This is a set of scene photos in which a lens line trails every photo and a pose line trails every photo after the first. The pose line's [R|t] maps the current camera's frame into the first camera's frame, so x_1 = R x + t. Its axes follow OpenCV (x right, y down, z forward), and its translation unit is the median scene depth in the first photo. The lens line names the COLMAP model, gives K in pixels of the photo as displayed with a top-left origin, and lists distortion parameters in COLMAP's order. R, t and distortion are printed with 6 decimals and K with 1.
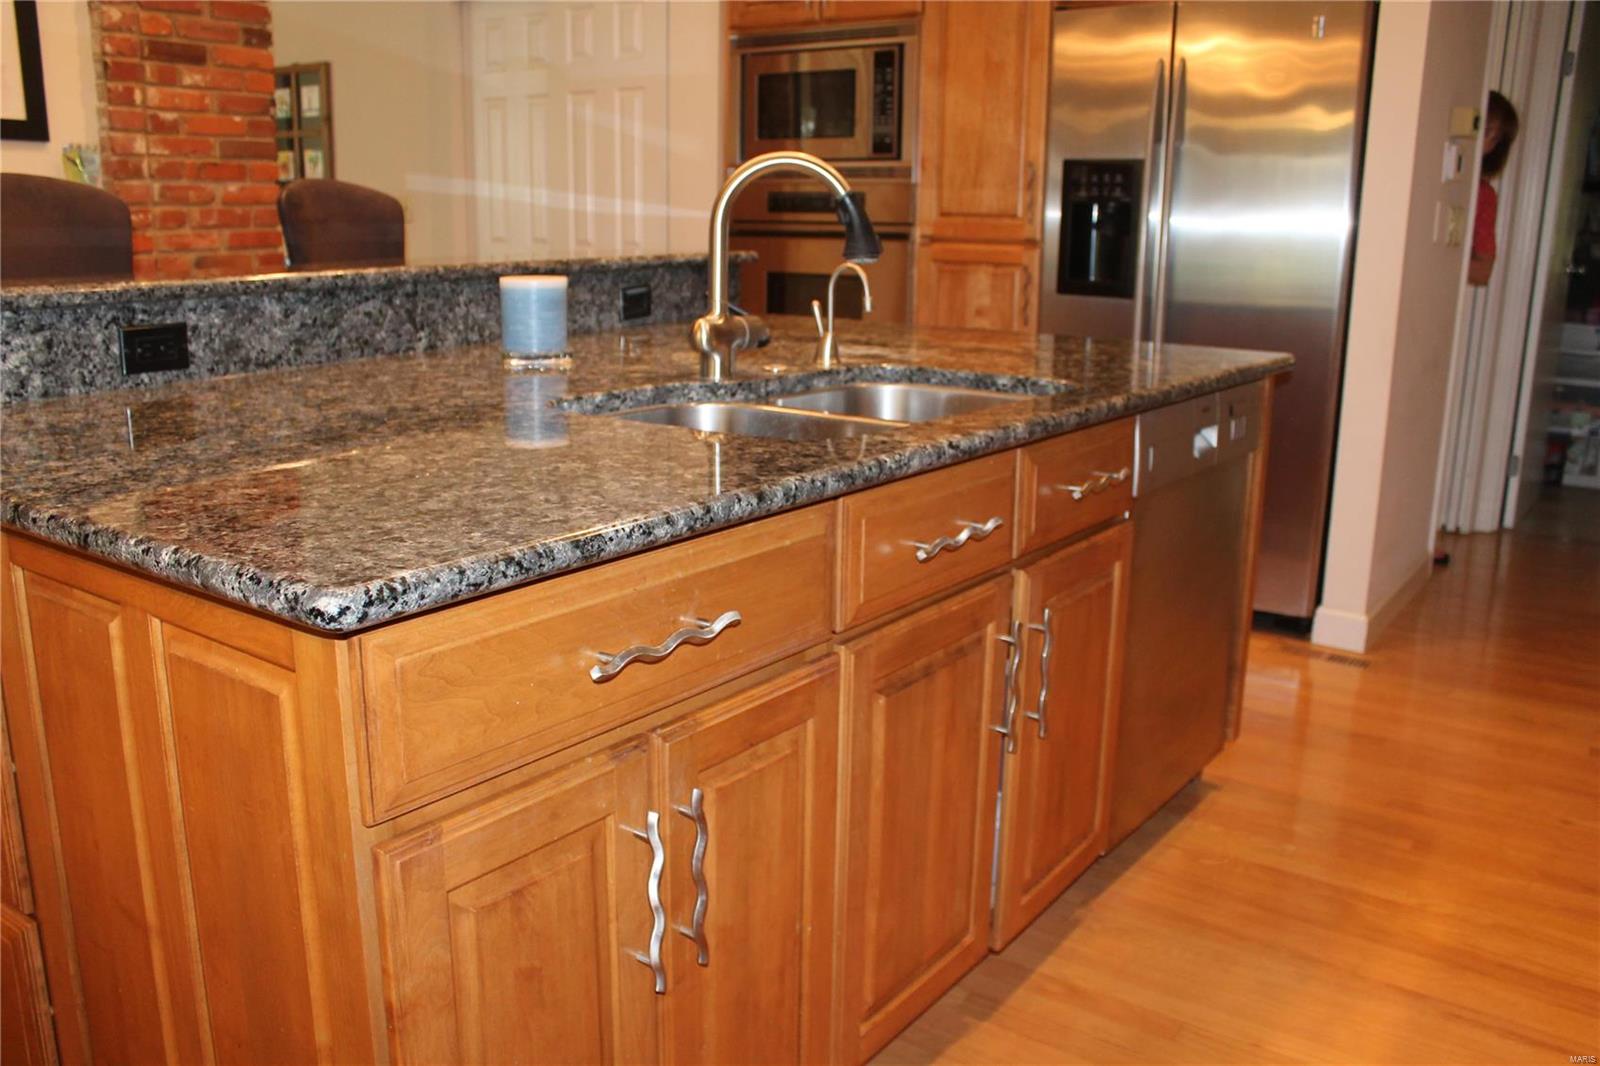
lens RADIAL K [[1328.7, 0, 800.0], [0, 1328.7, 533.0], [0, 0, 1]] dist [-0.165185, 0.149717]
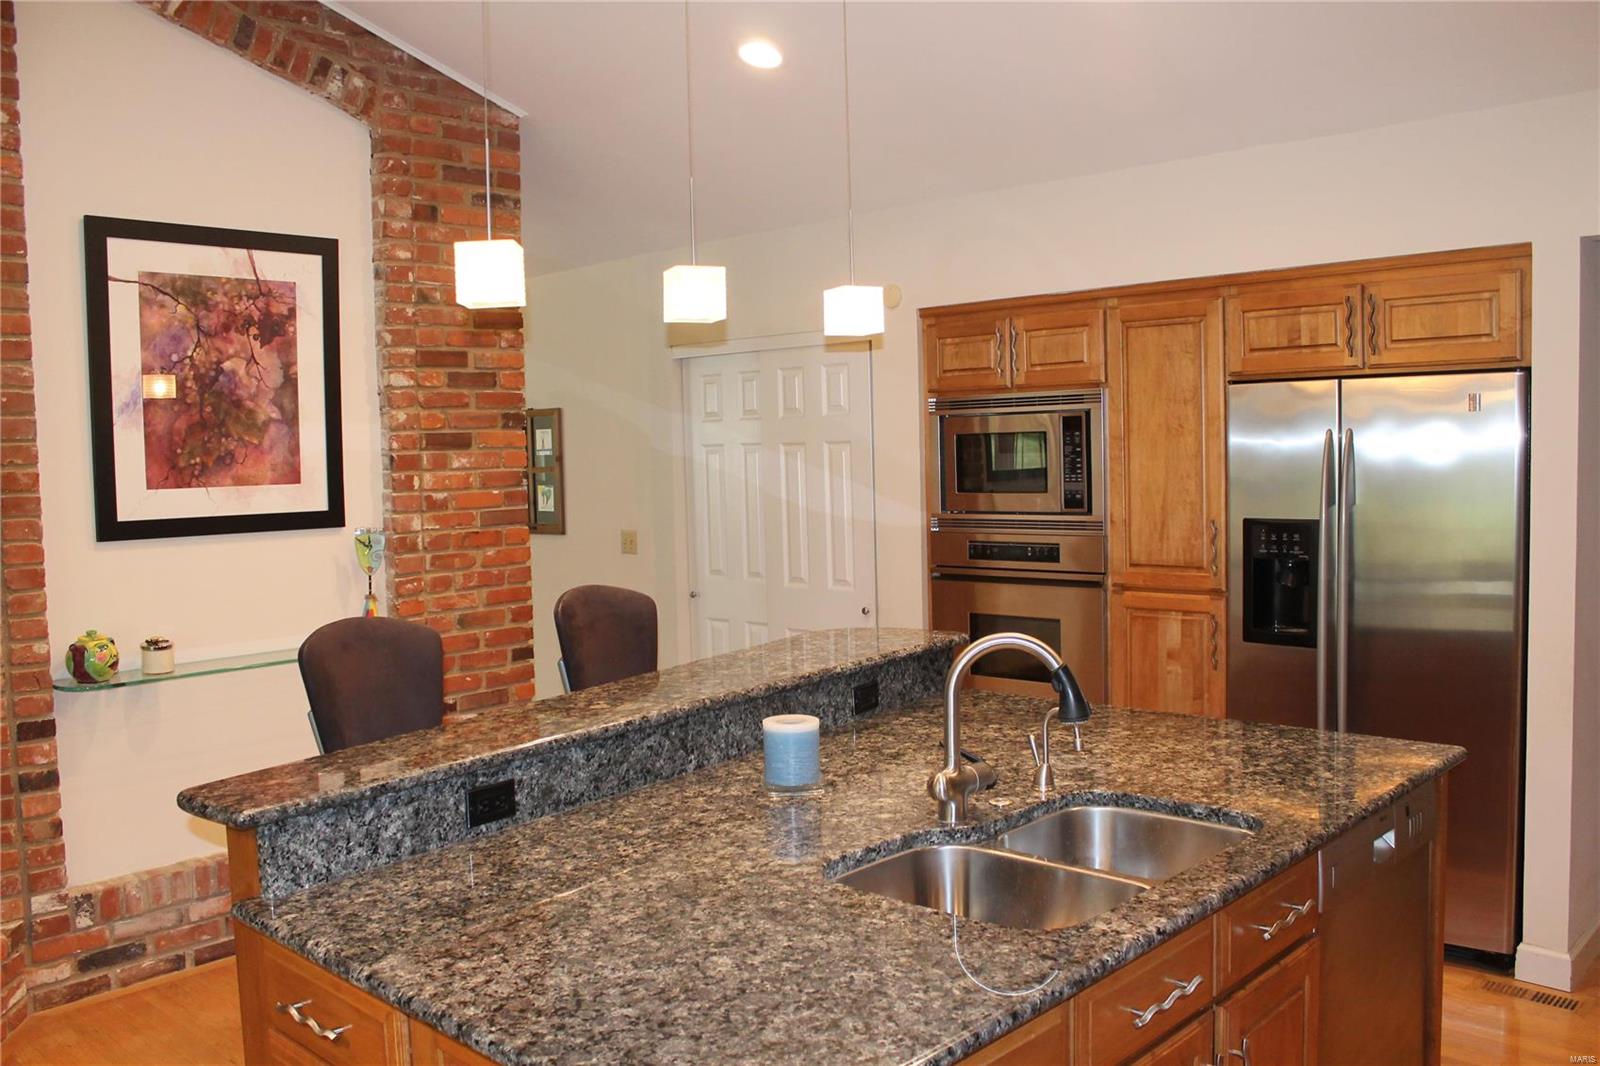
lens RADIAL K [[1341.6, 0, 800.0], [0, 1341.6, 533.0], [0, 0, 1]] dist [-0.160049, 0.130143]
pose [[0.990422, -0.032849, -0.134108, -0.021661], [0.009236, 0.984874, -0.173028, -0.118126], [0.137763, 0.170132, 0.975744, -0.157560]]
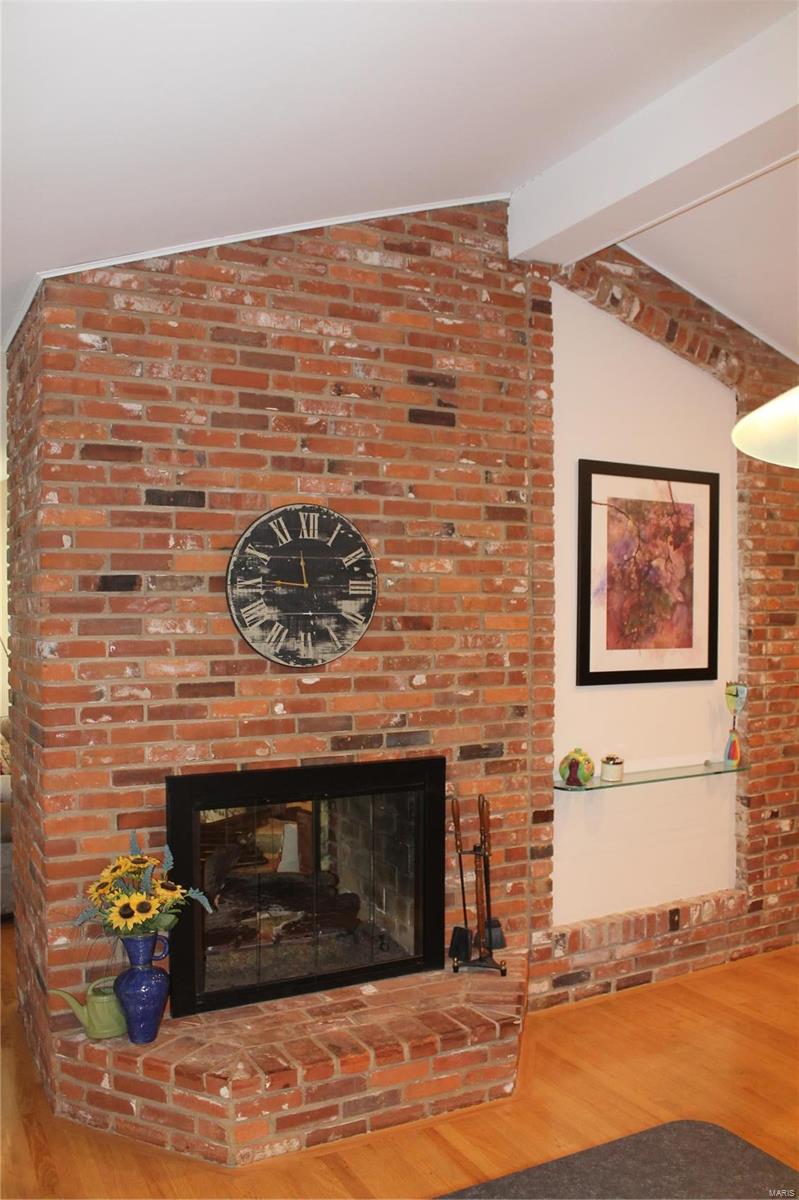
lens RADIAL K [[1006.2, 0, 399.5], [0, 1006.2, 600.0], [0, 0, 1]] dist [-0.160049, 0.130143]
pose [[0.894058, -0.020128, -0.447498, -0.510339], [-0.091086, 0.969951, -0.225607, -0.113475], [0.438593, 0.242466, 0.865359, -0.378910]]
